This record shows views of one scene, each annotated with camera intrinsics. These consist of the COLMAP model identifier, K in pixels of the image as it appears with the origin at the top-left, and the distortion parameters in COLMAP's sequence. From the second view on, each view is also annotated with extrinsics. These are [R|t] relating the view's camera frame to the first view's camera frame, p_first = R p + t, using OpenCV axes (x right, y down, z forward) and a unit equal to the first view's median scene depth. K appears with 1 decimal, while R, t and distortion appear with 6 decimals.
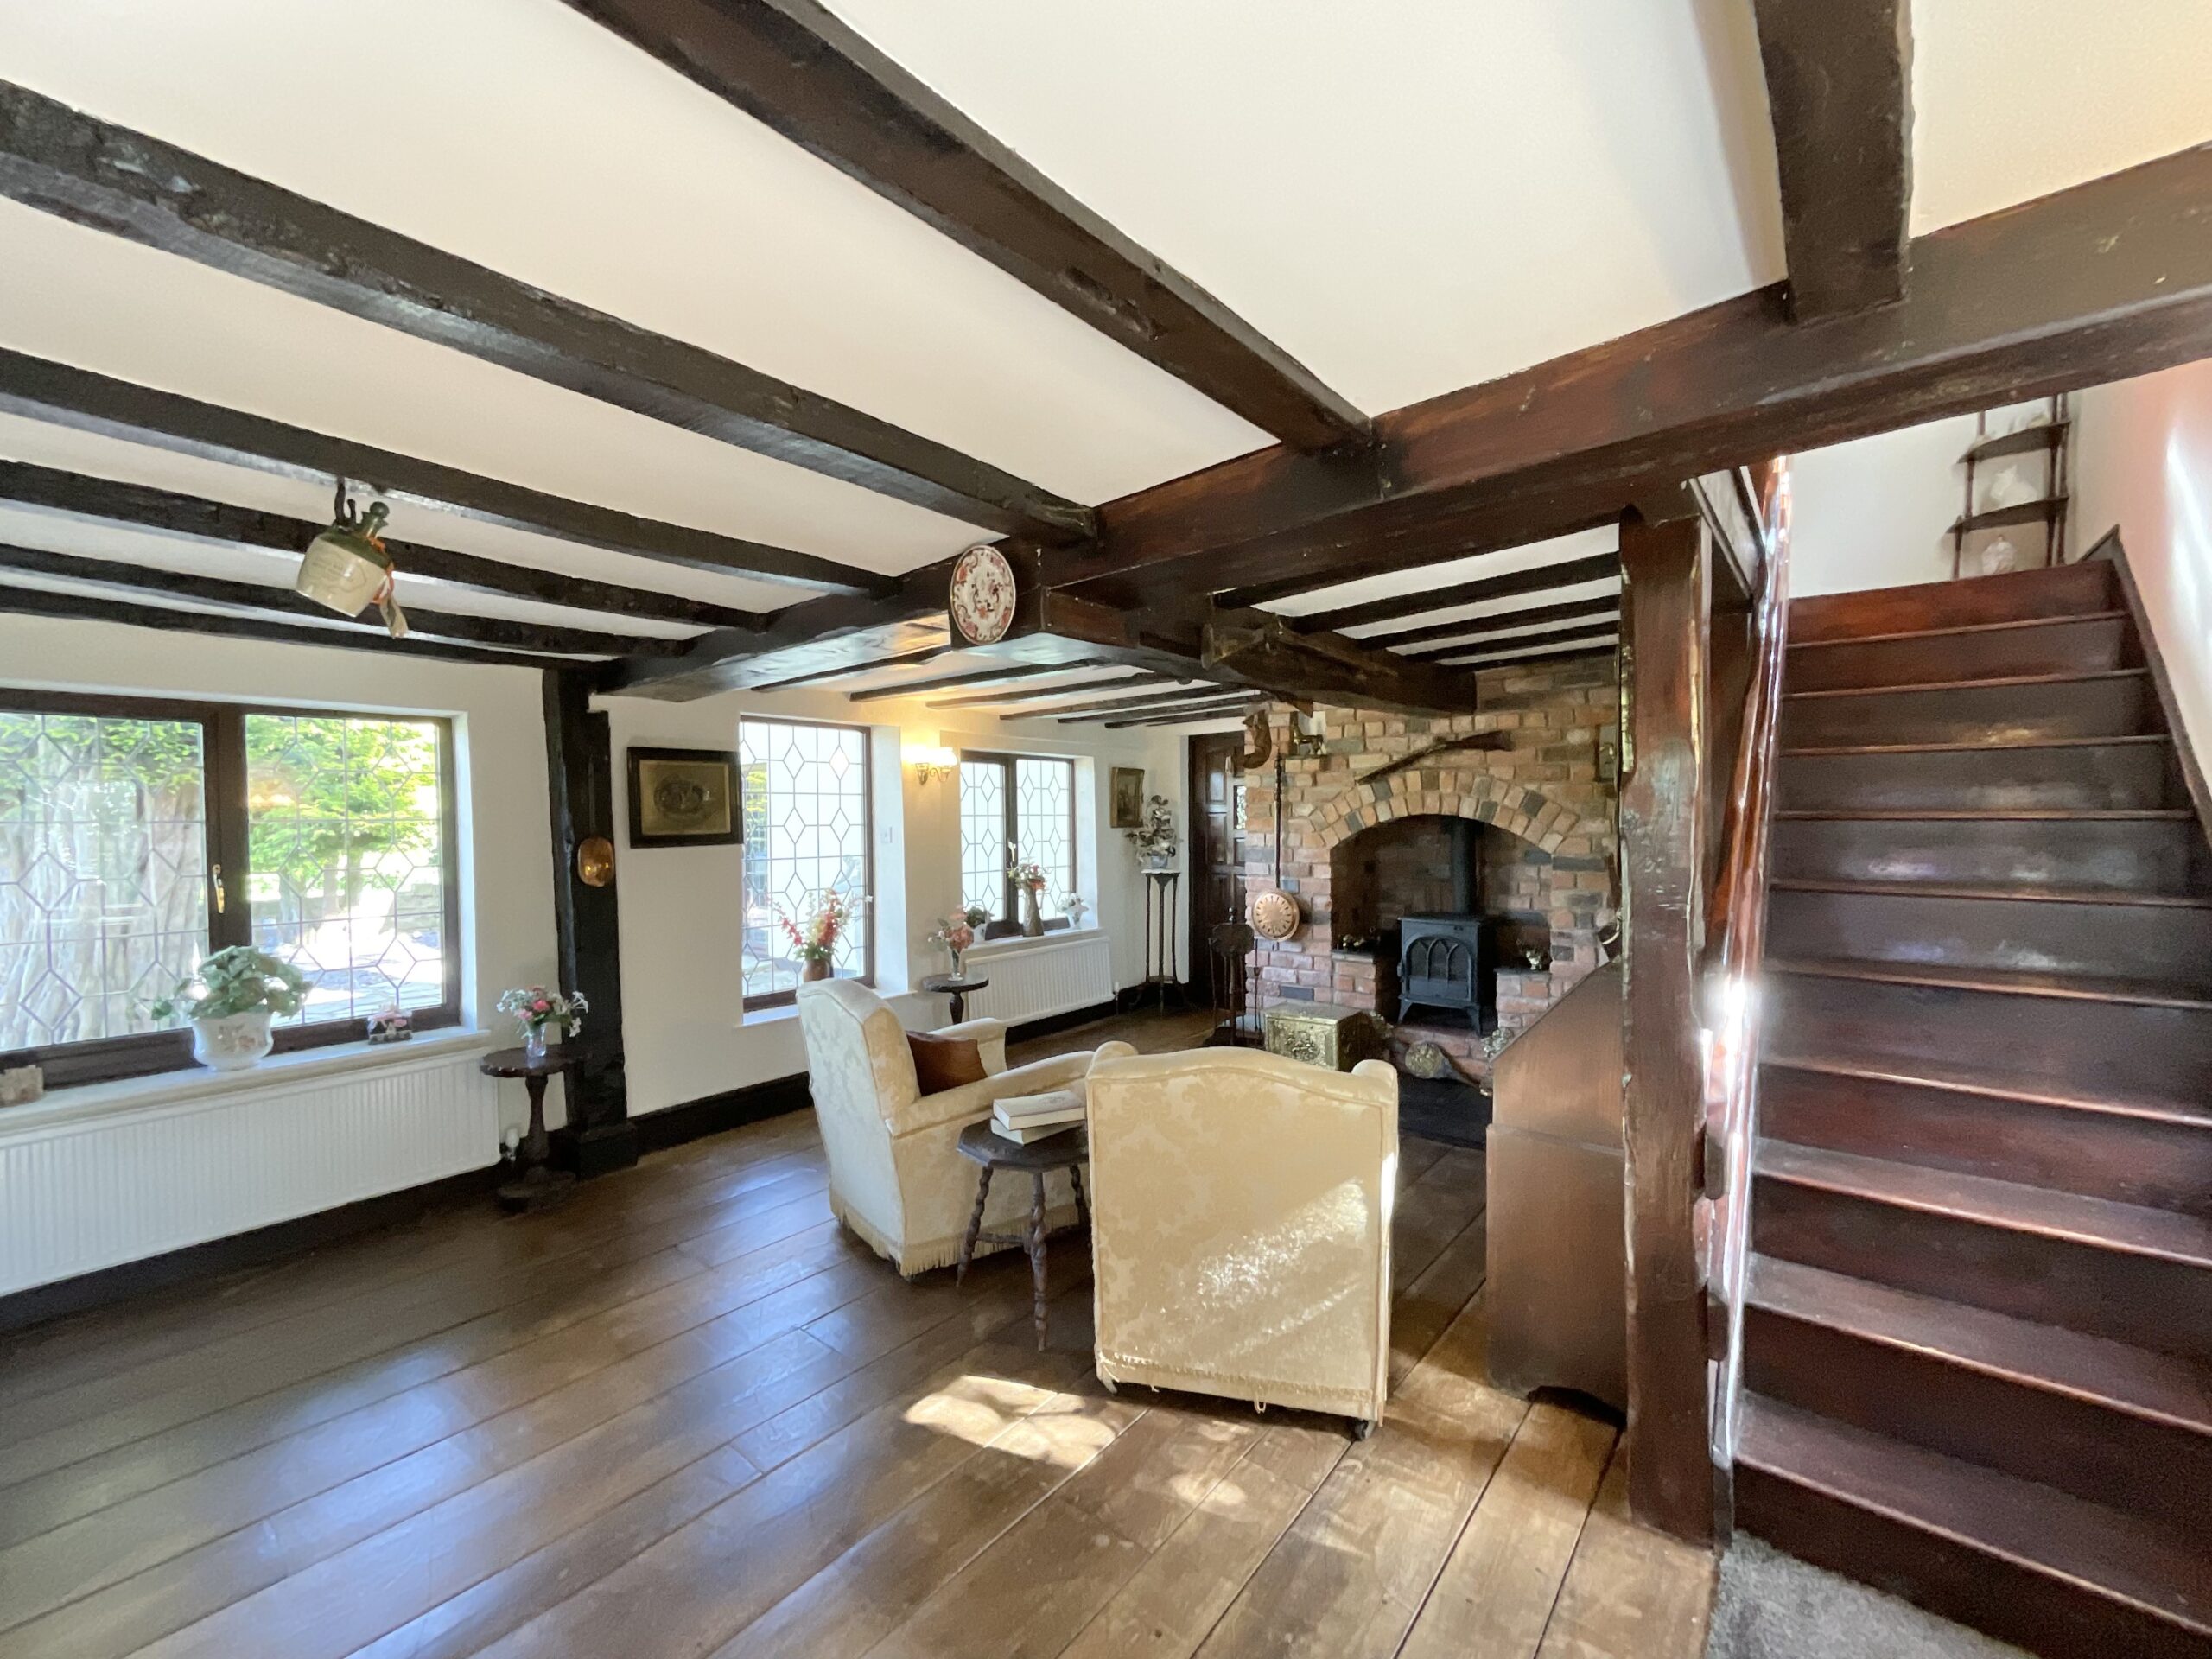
lens RADIAL K [[904.1, 0, 1118.3], [0, 904.1, 826.9], [0, 0, 1]] dist [0.000274, 0.000255]
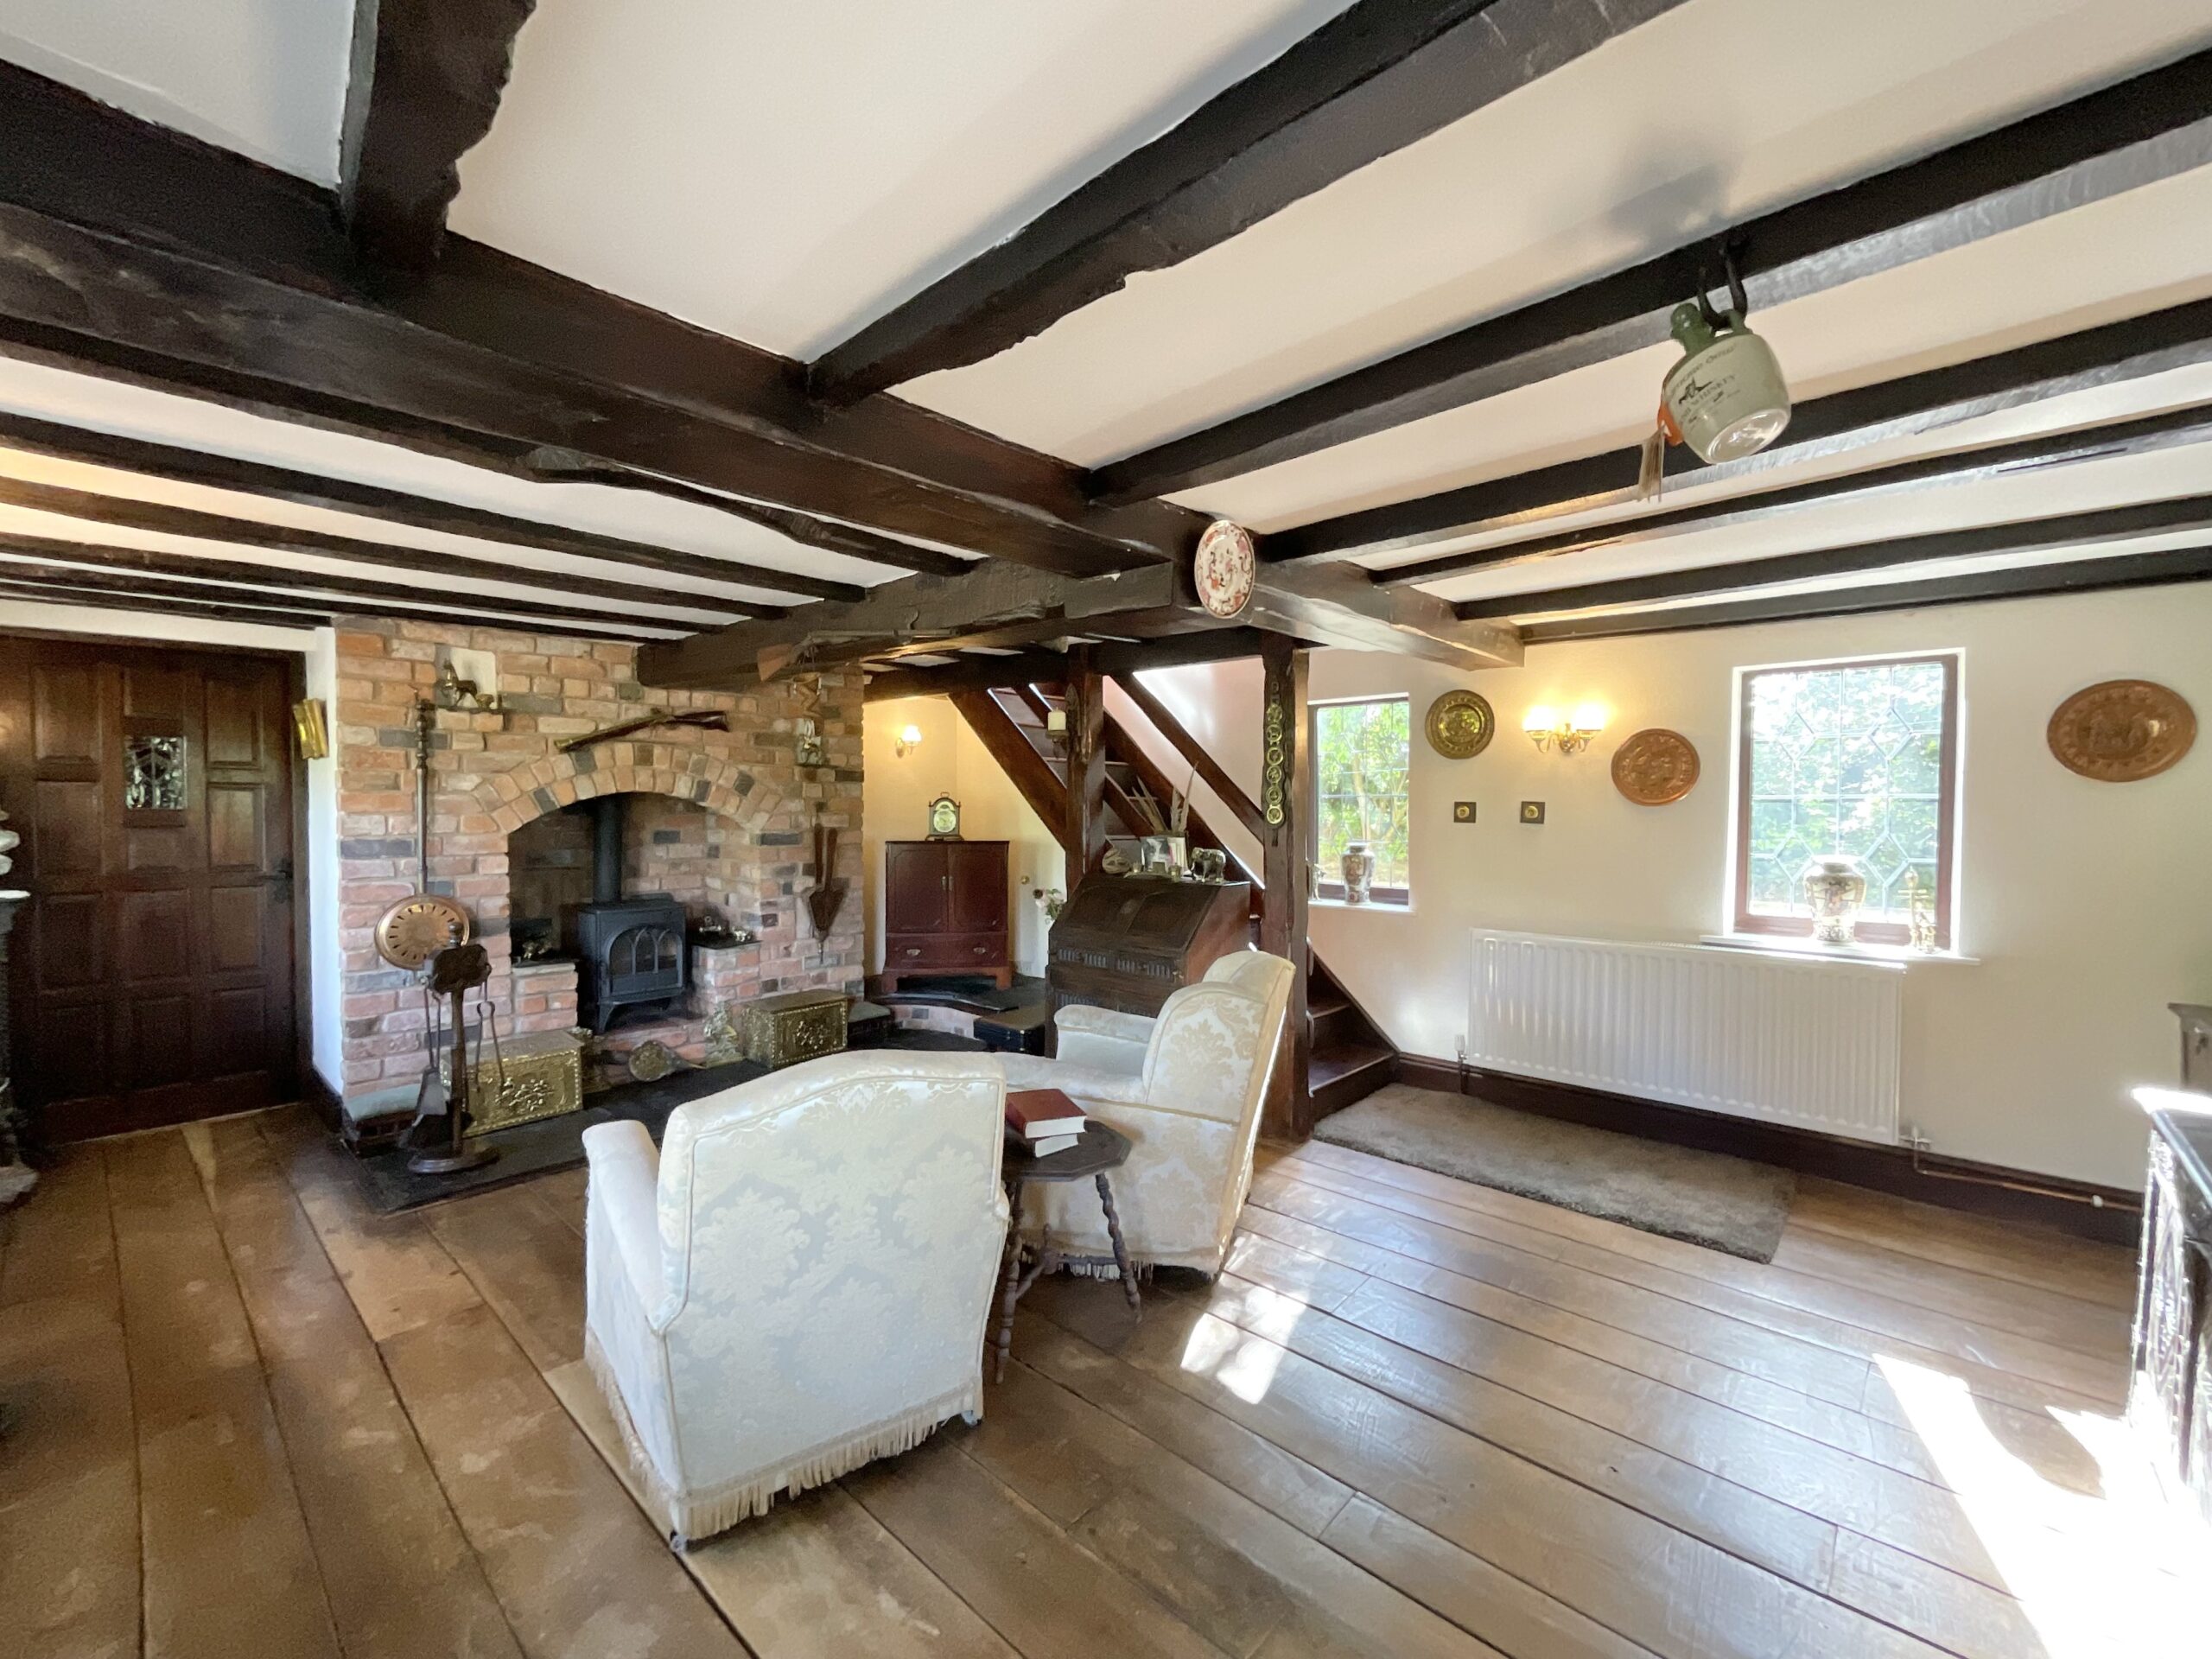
lens RADIAL K [[904.1, 0, 1100.5], [0, 904.1, 826.9], [0, 0, 1]] dist [0.000274, 0.000255]
pose [[0.063956, -0.016685, 0.997813, -0.533071], [0.005973, 0.999849, 0.016336, 0.008903], [-0.997935, 0.004916, 0.064046, 0.481424]]
